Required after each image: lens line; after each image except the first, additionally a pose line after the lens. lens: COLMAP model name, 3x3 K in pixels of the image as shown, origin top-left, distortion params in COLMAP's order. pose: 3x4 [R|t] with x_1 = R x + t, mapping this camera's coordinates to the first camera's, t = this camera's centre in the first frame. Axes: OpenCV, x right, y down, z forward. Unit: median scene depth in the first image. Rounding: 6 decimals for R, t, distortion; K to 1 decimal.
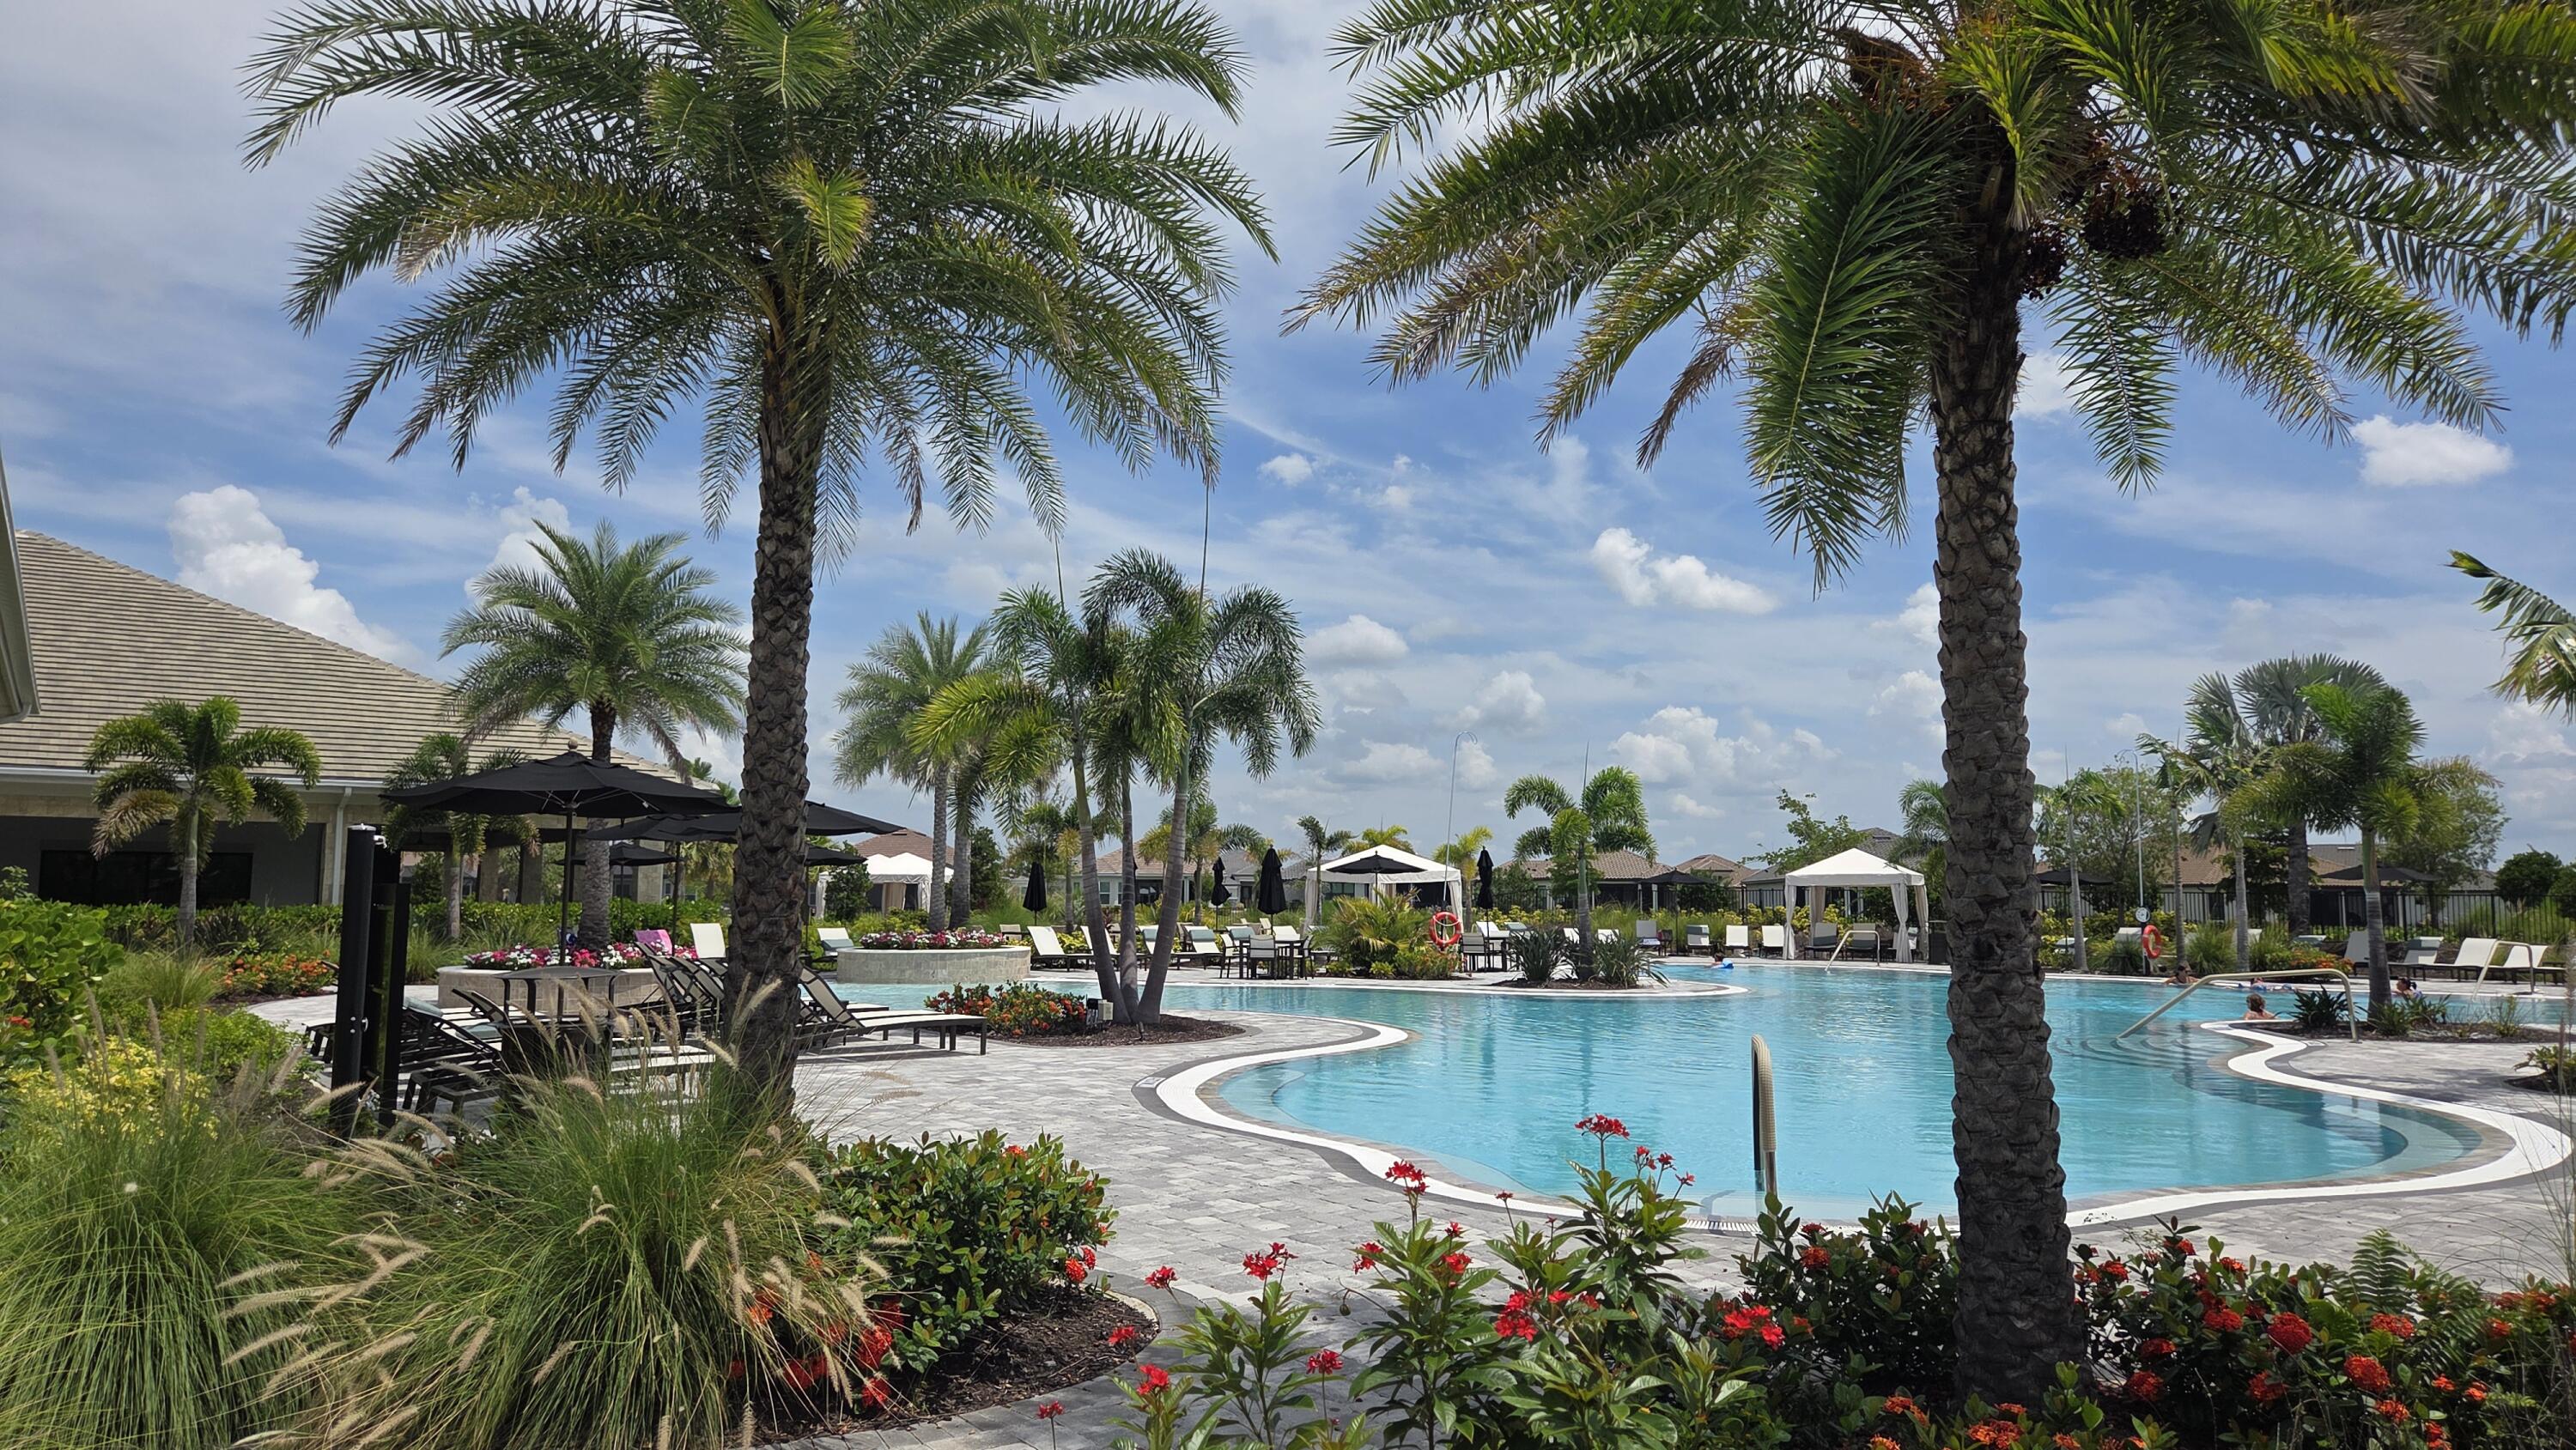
lens RADIAL K [[1720.3, 0, 1276.2], [0, 1720.3, 723.8], [0, 0, 1]] dist [0.091787, -0.092422]
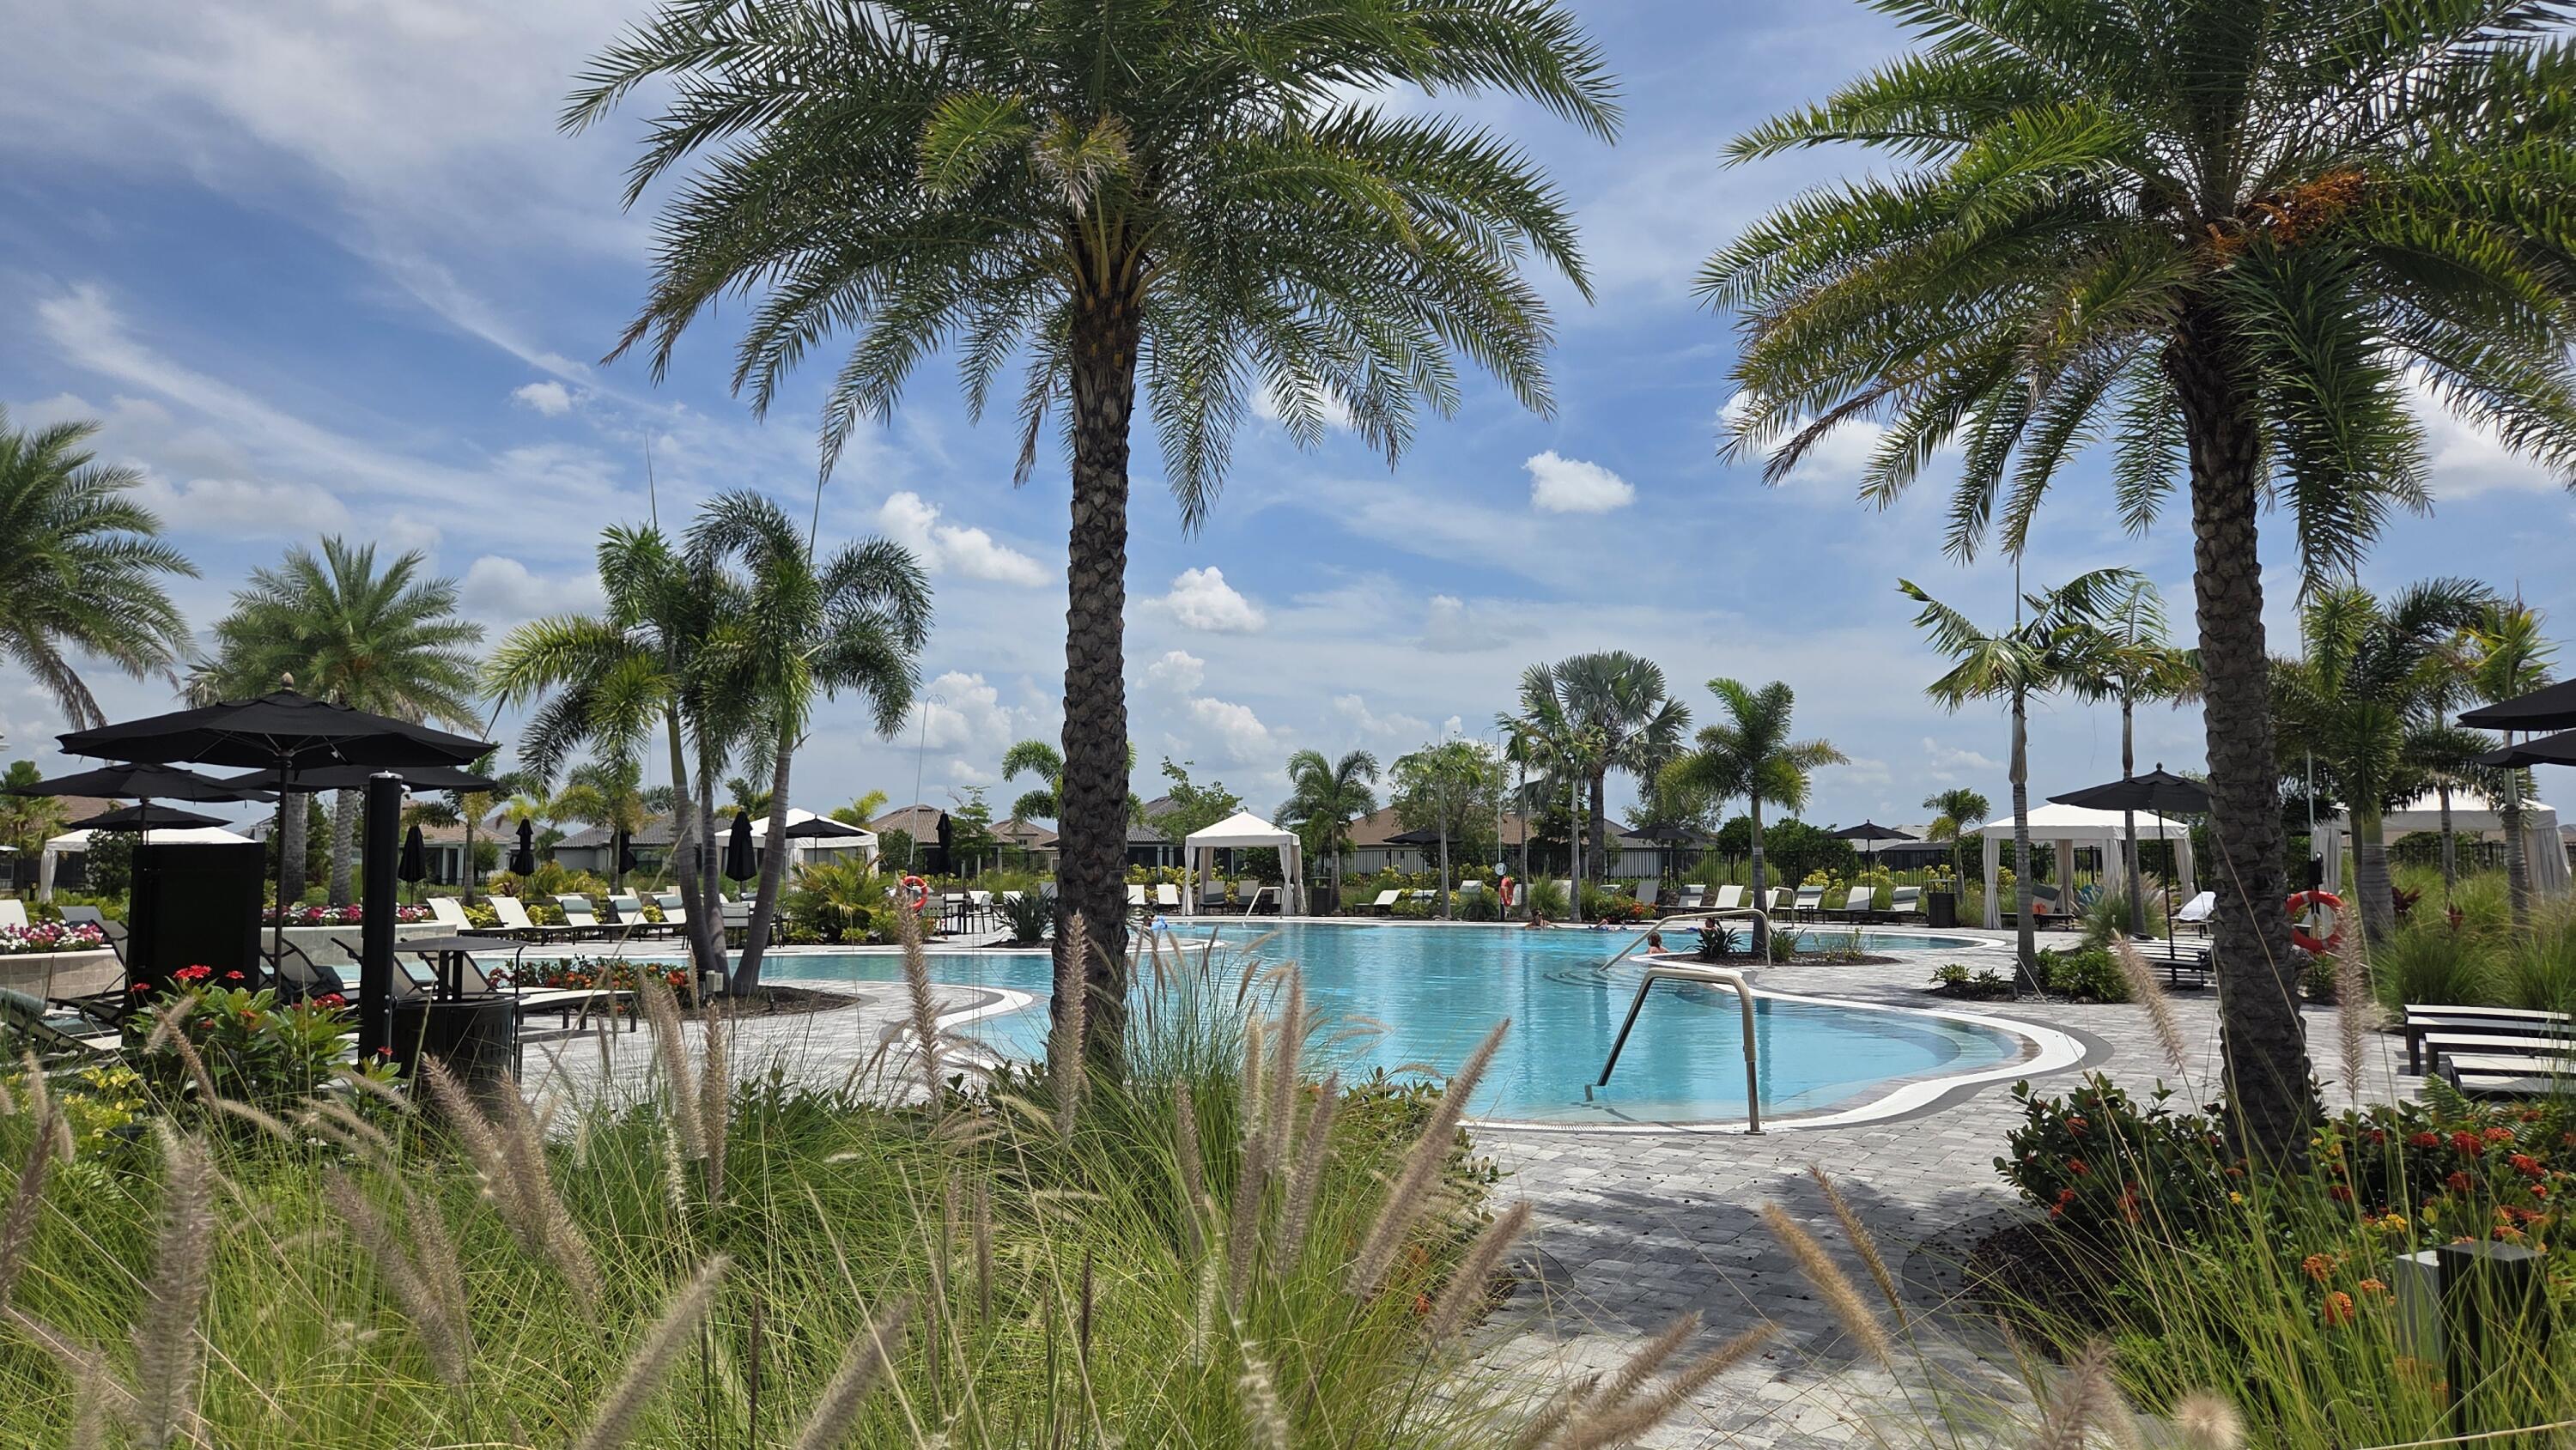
lens RADIAL K [[1720.3, 0, 1276.2], [0, 1720.3, 723.8], [0, 0, 1]] dist [0.091787, -0.092422]
pose [[0.916890, 0.024216, 0.398405, -0.111123], [-0.032257, 0.999389, 0.013491, 0.001977], [-0.397834, -0.025221, 0.917111, 0.009517]]
